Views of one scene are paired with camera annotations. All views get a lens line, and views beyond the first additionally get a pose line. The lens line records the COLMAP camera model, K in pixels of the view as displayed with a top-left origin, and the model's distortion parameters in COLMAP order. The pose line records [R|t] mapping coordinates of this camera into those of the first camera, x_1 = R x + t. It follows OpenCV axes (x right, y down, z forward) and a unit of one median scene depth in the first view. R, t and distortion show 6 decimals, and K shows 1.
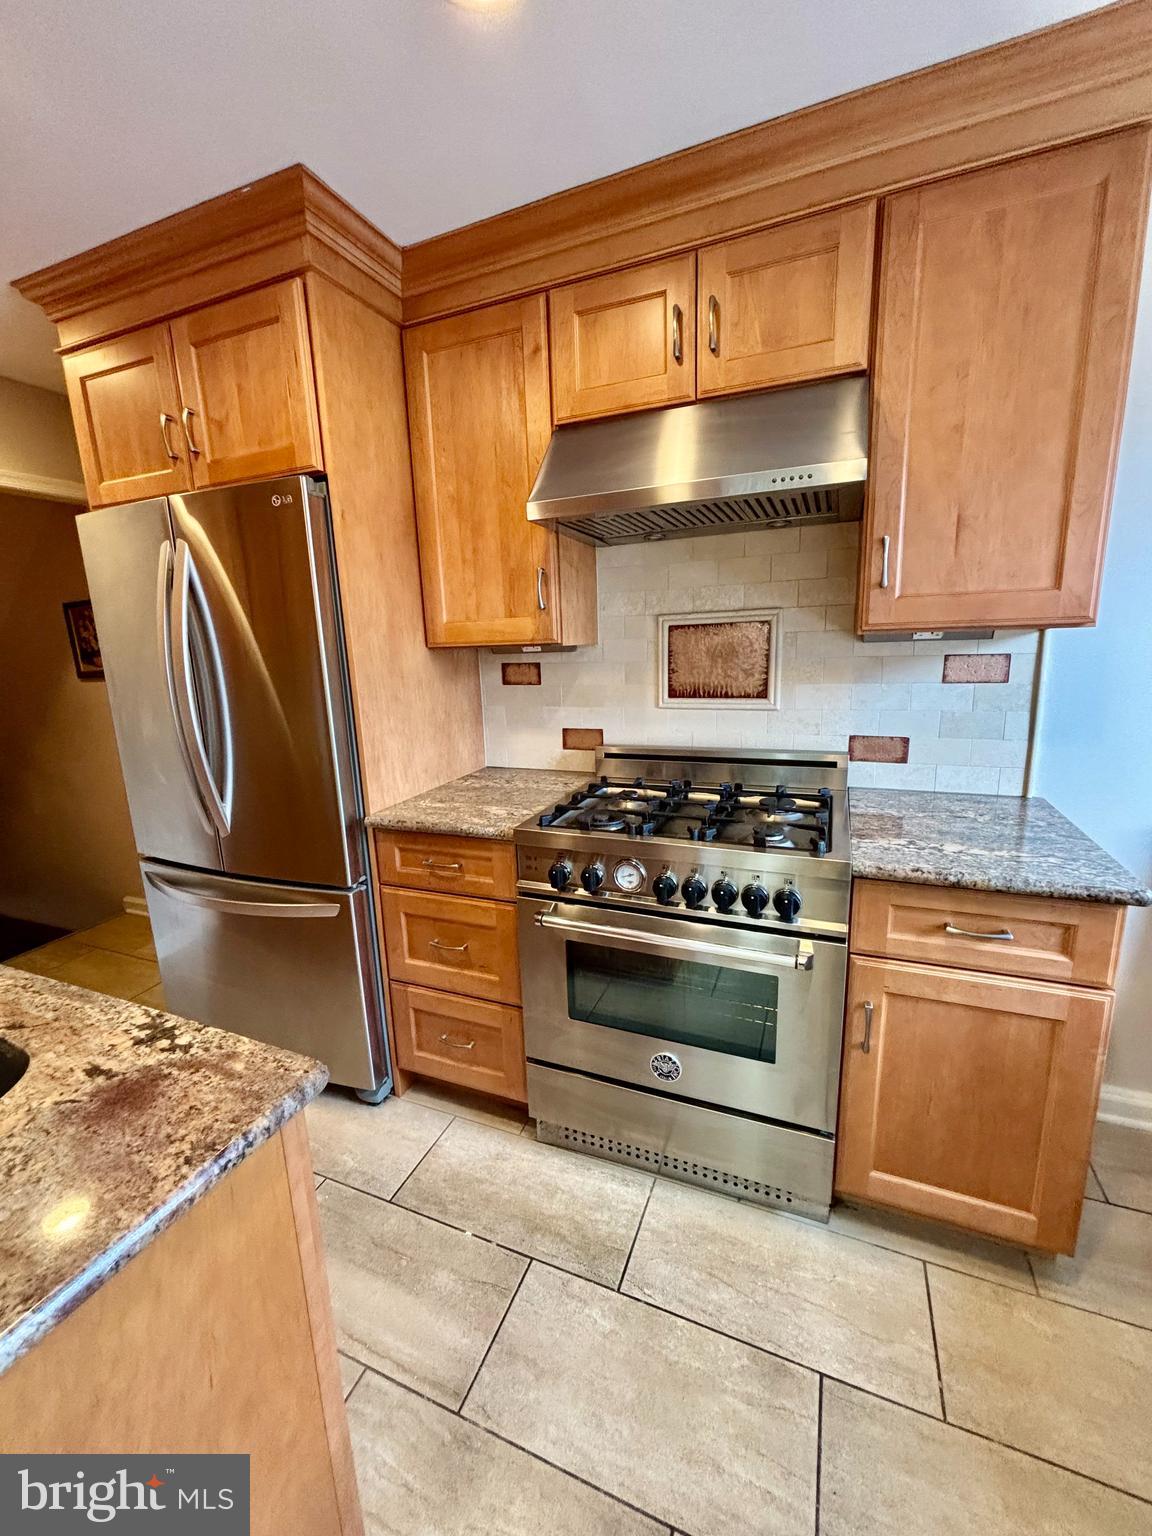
lens RADIAL K [[615.7, 0, 577.2], [0, 615.7, 766.9], [0, 0, 1]] dist [0.002188, 0.000371]
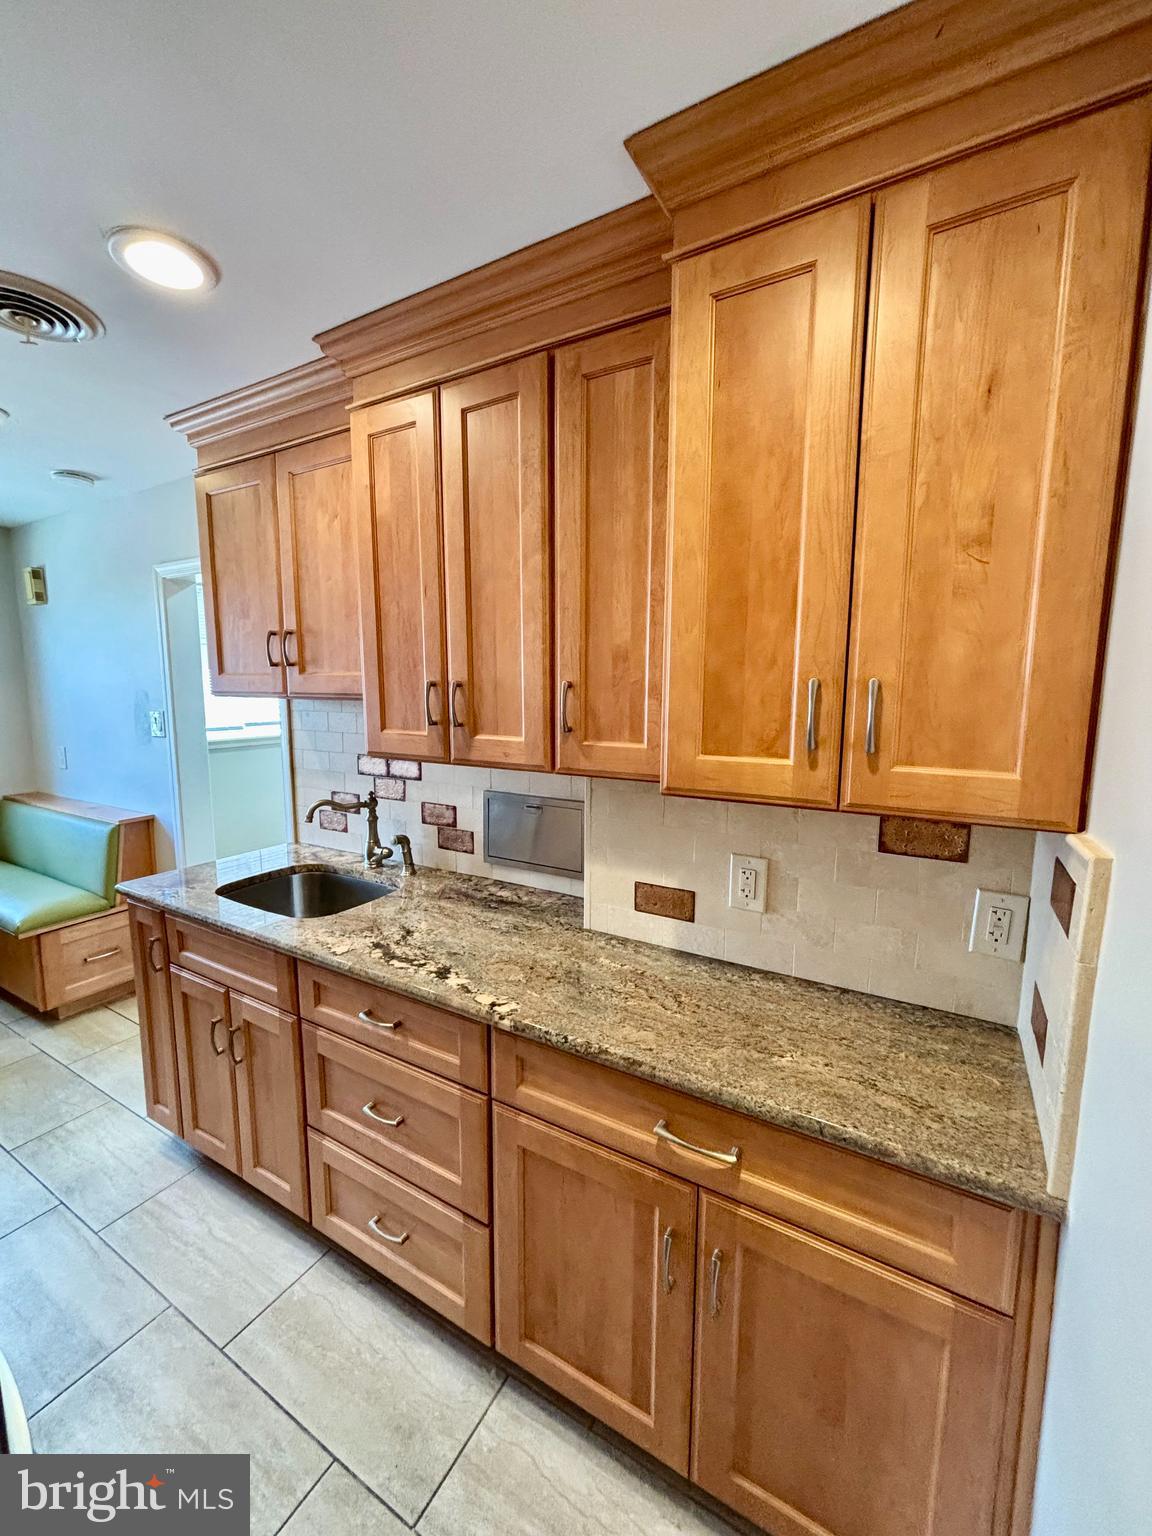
lens RADIAL K [[618.7, 0, 594.3], [0, 618.7, 764.2], [0, 0, 1]] dist [-0.021335, 0.000185]
pose [[-0.993673, 0.014113, 0.111423, -1.395972], [0.049627, 0.945141, 0.322870, -0.392727], [-0.100754, 0.326356, -0.939862, 1.556444]]
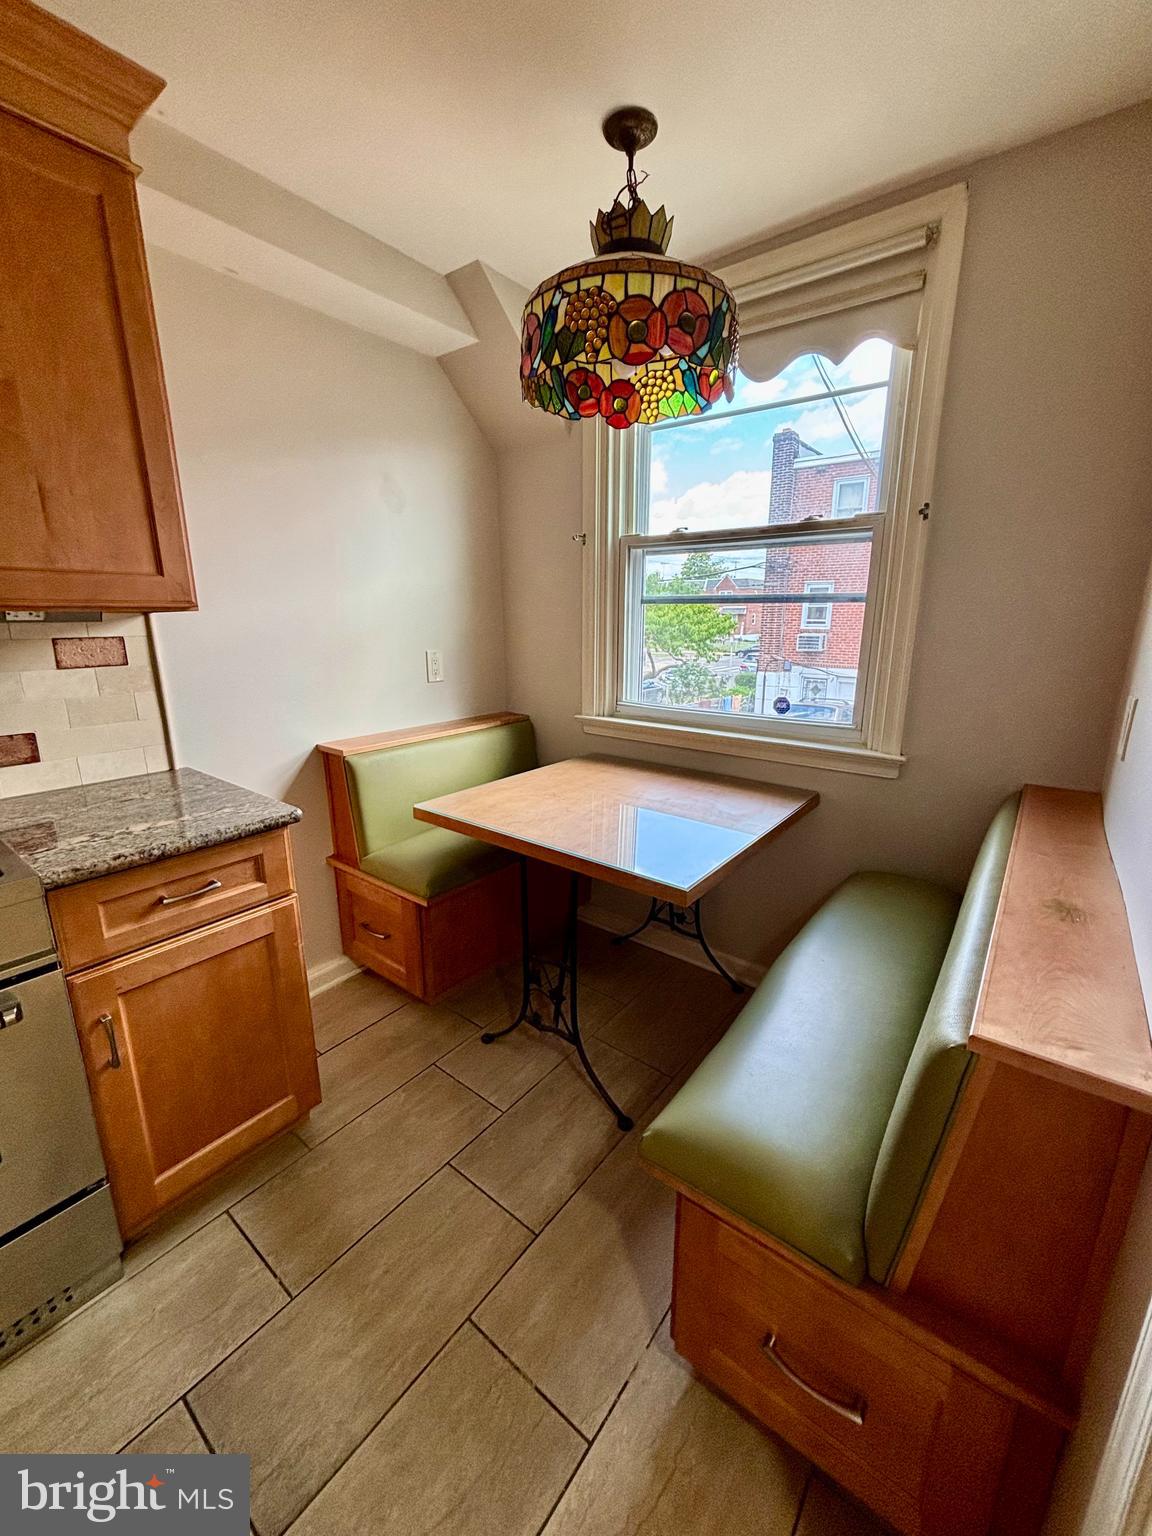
lens RADIAL K [[614.7, 0, 566.2], [0, 614.7, 767.2], [0, 0, 1]] dist [0.004116, 0.000339]
pose [[0.275728, -0.195881, 0.941066, -0.111109], [0.191197, 0.970630, 0.146015, 0.020285], [-0.942028, 0.139669, 0.305082, 0.023092]]
